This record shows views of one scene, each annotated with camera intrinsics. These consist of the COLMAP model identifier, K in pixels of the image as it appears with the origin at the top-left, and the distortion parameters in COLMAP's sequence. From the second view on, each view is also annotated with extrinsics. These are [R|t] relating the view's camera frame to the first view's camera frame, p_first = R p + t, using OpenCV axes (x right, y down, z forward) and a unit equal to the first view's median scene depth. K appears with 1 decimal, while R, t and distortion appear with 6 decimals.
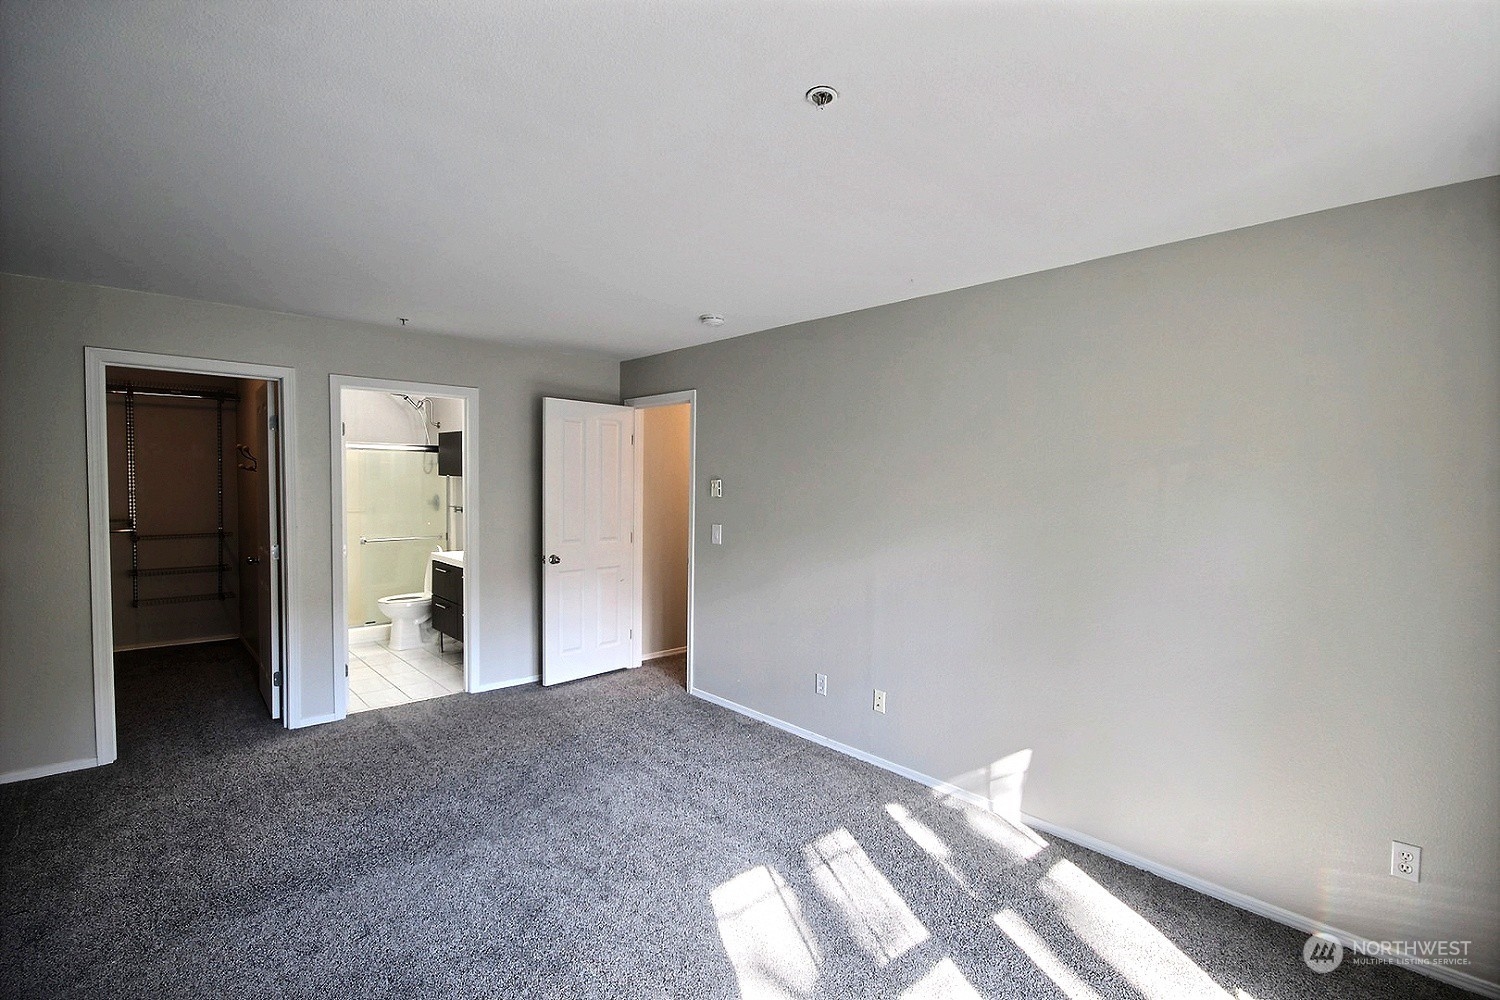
lens RADIAL K [[692.1, 0, 742.5], [0, 692.1, 515.7], [0, 0, 1]] dist [0.016717, -0.015463]
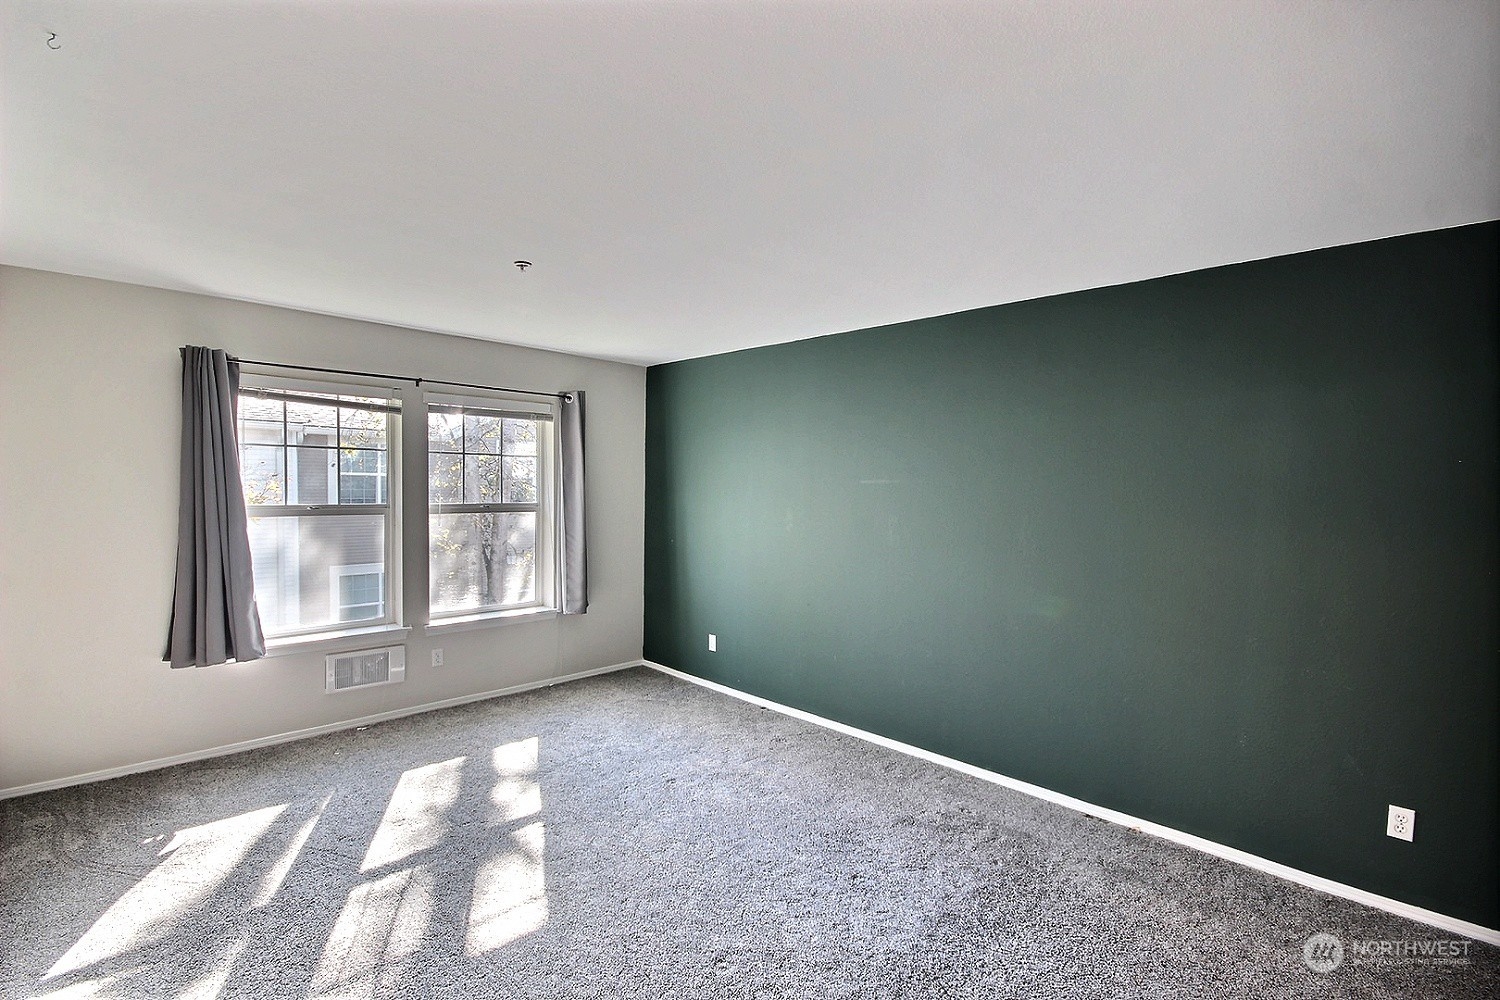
lens RADIAL K [[692.1, 0, 742.5], [0, 692.1, 515.7], [0, 0, 1]] dist [0.016717, -0.015463]
pose [[-0.998384, -0.016256, -0.054447, -0.169378], [-0.020714, 0.996389, 0.082343, -0.045711], [0.052912, 0.083338, -0.995116, 1.309208]]
